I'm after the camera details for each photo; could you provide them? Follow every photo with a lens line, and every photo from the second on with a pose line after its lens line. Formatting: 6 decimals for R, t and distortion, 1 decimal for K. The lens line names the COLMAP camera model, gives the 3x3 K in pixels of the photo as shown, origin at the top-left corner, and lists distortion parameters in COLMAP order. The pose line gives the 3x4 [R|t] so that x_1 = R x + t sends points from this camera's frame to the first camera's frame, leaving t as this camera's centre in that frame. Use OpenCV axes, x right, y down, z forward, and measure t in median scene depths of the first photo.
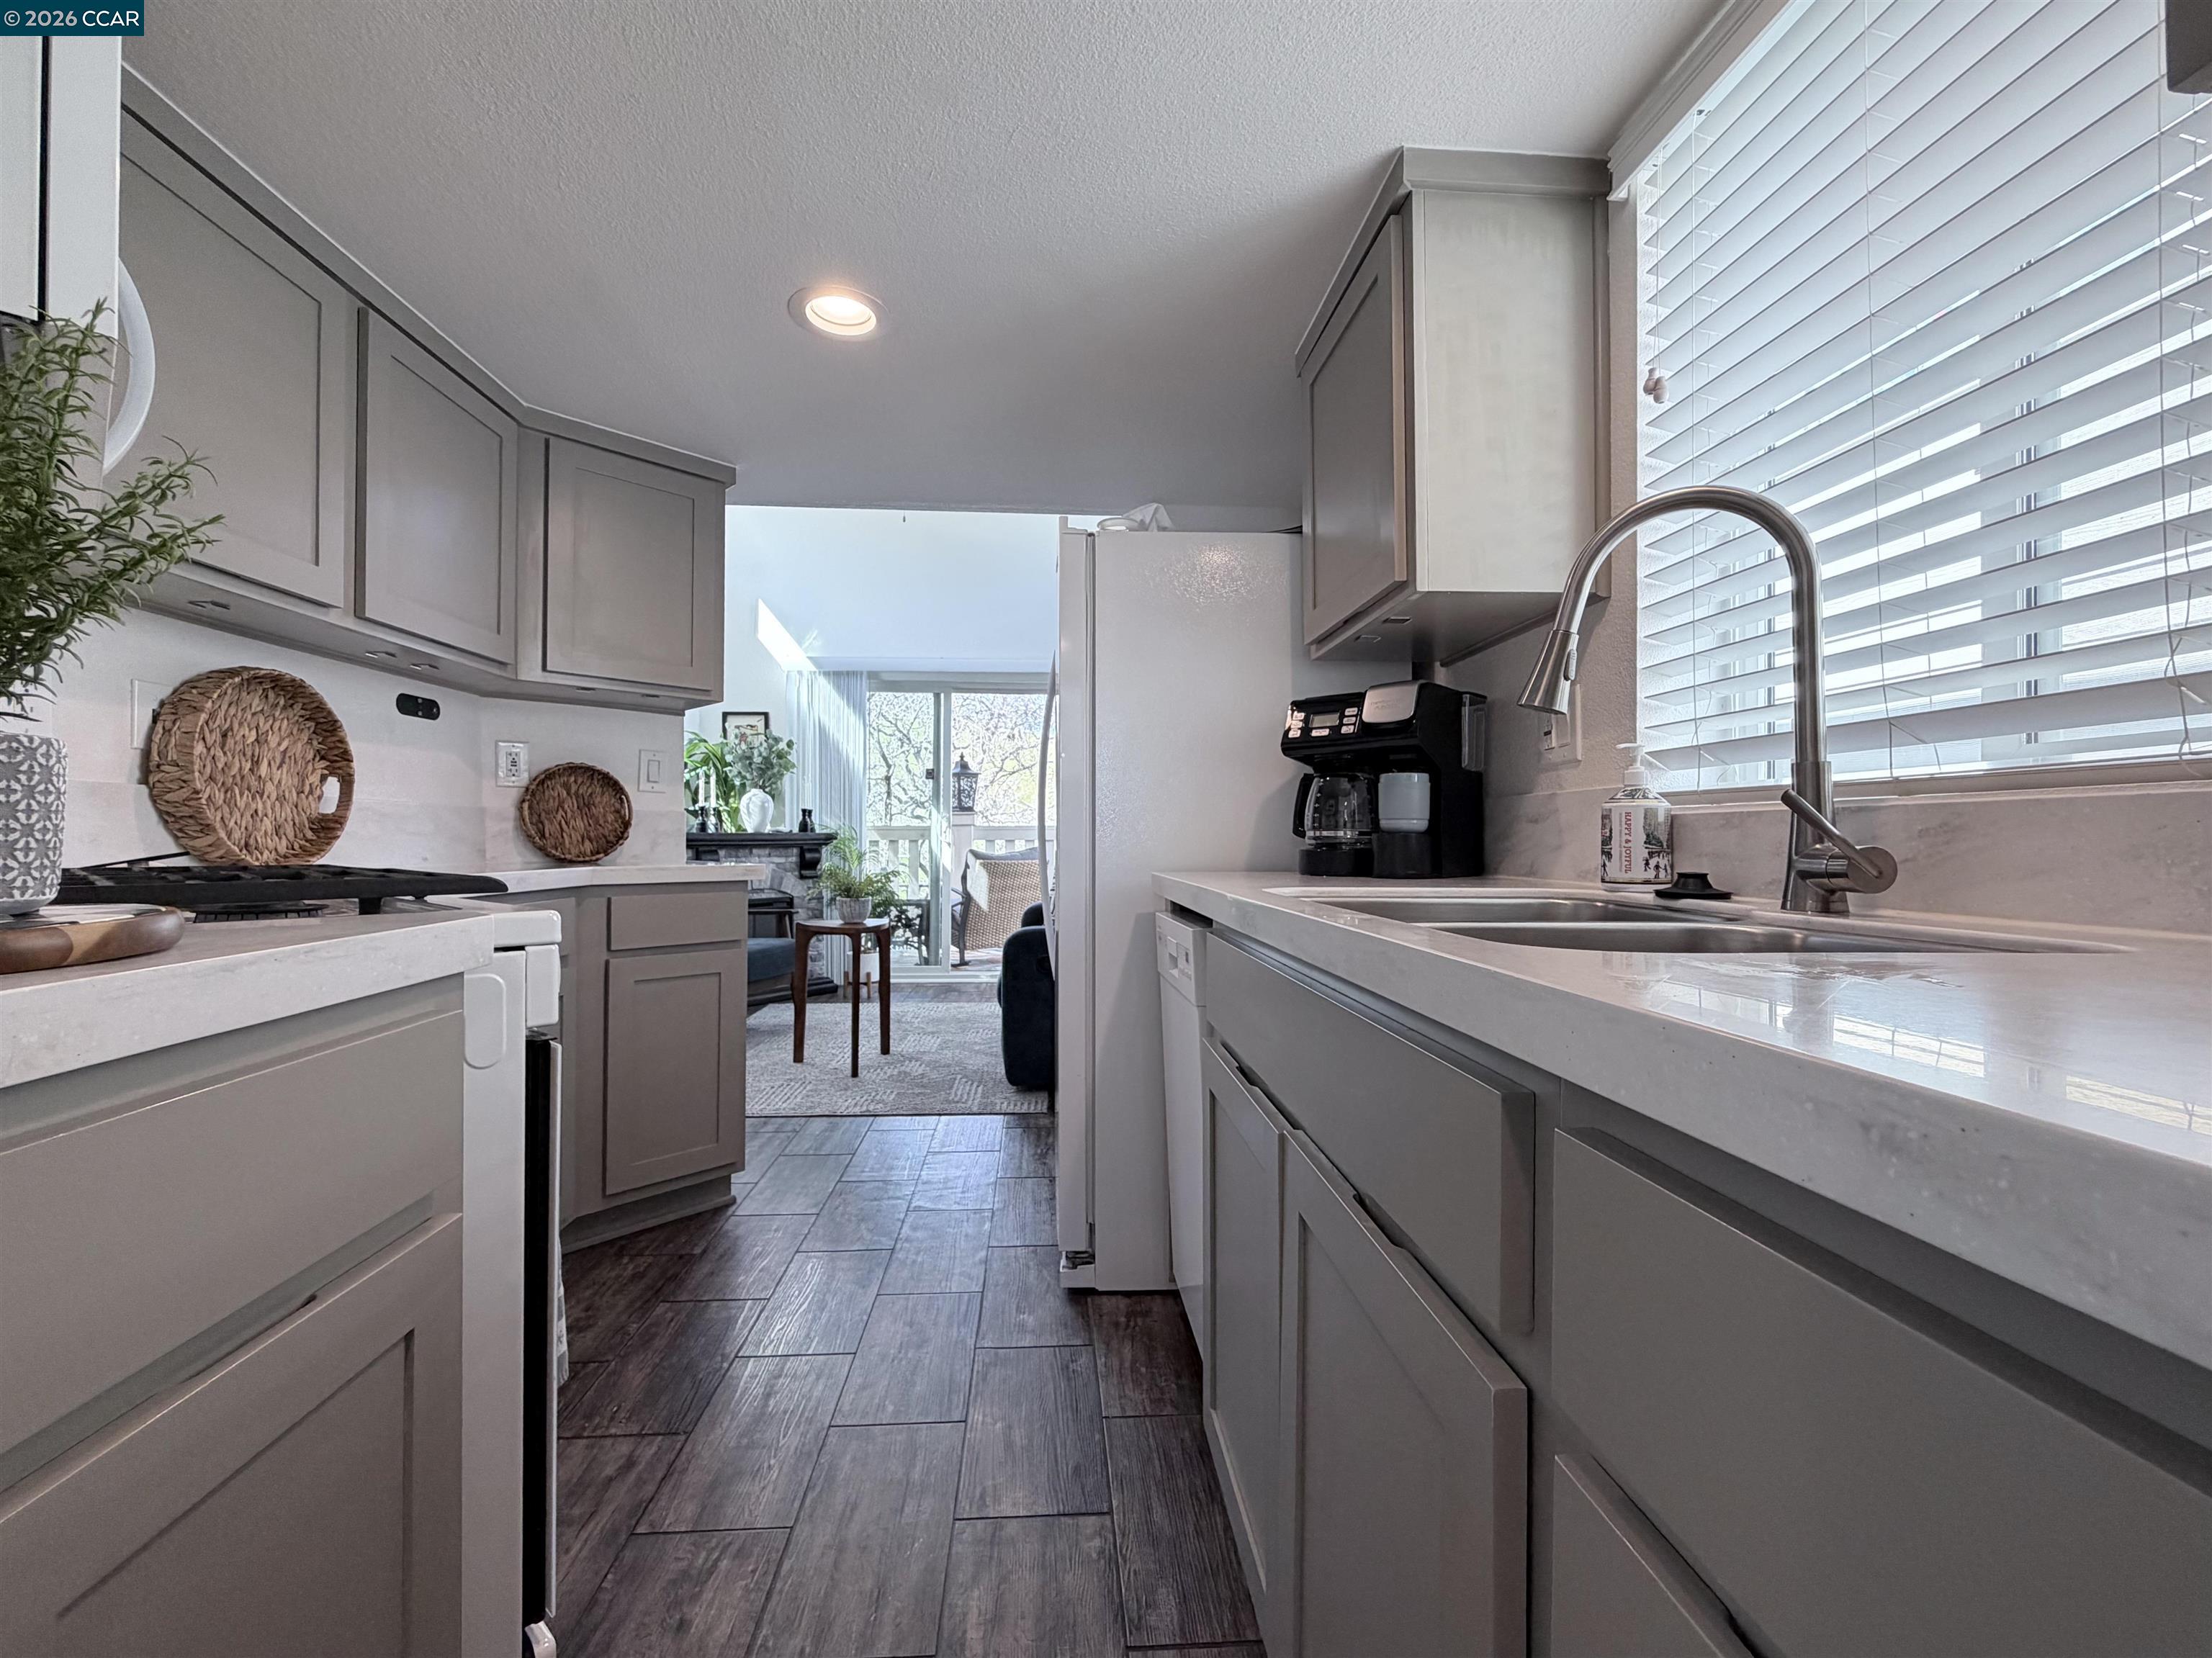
lens RADIAL K [[880.8, 0, 1099.4], [0, 880.8, 831.7], [0, 0, 1]] dist [-0.000182, -0.000023]
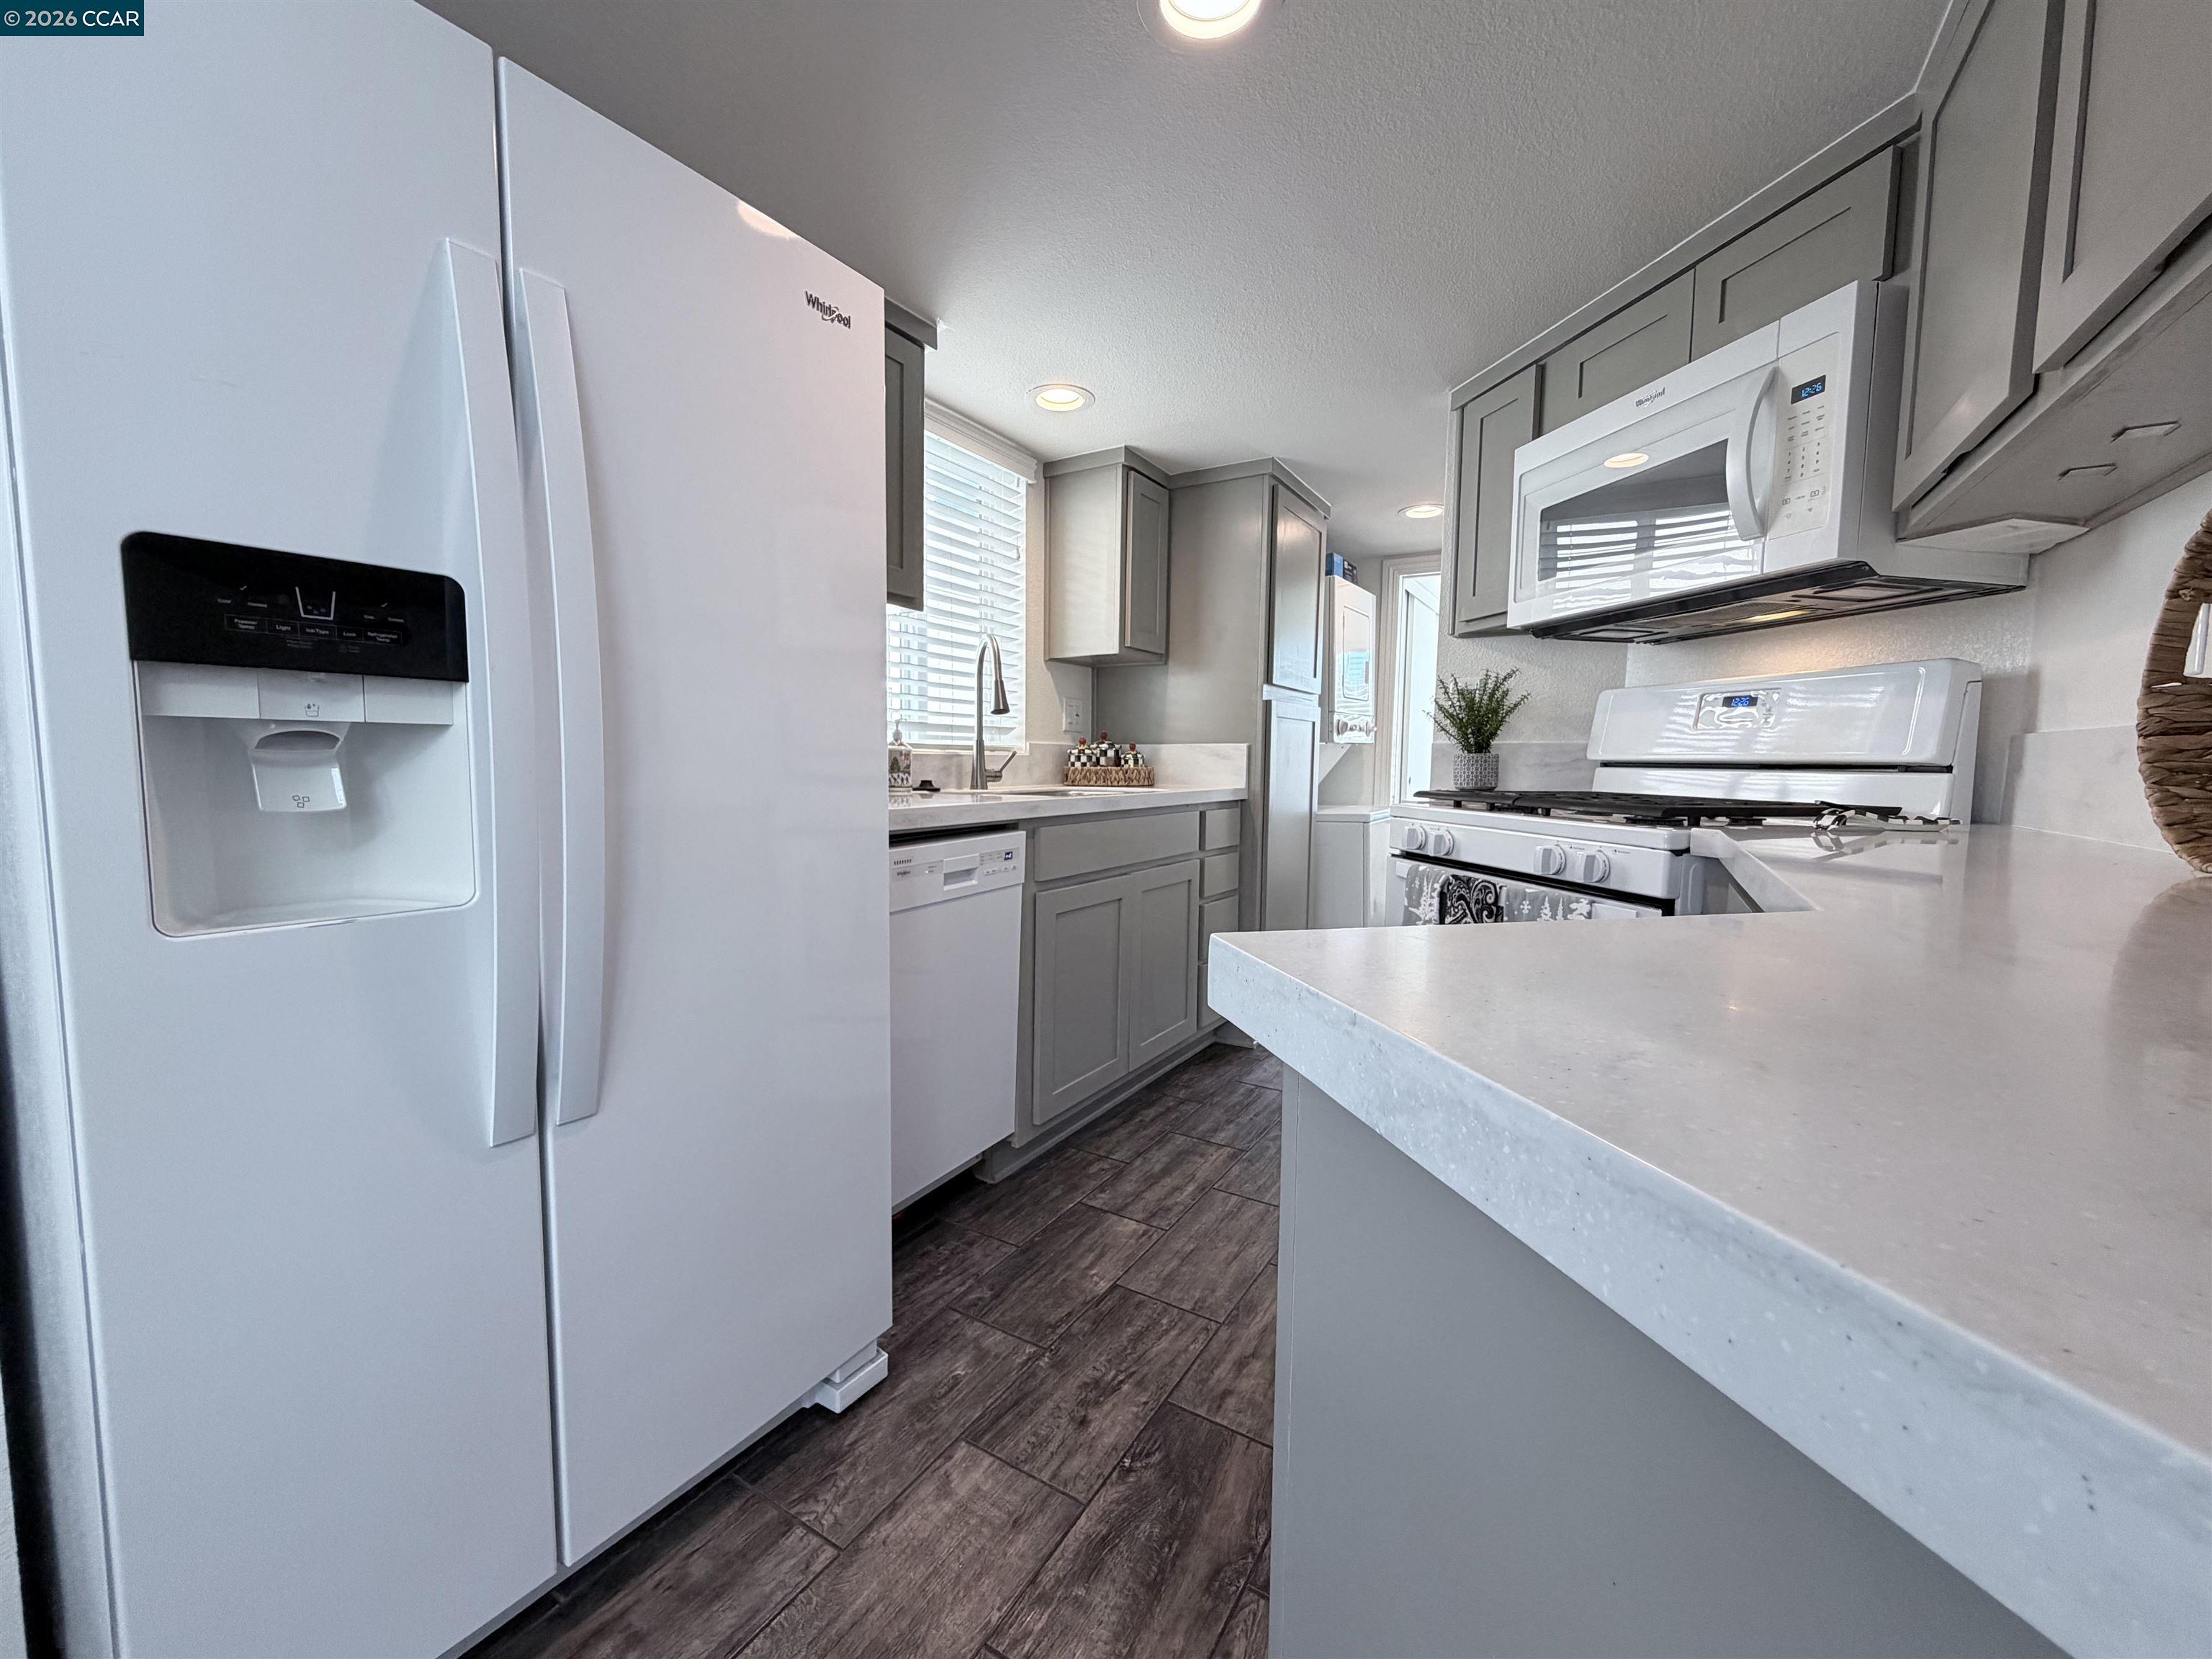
lens RADIAL K [[883.9, 0, 1099.5], [0, 883.9, 831.7], [0, 0, 1]] dist [-0.000515, 0.000013]
pose [[-0.807890, -0.051107, 0.587113, -0.978242], [-0.012254, 0.997474, 0.069965, 0.014606], [-0.589206, 0.049330, -0.806476, 2.404112]]
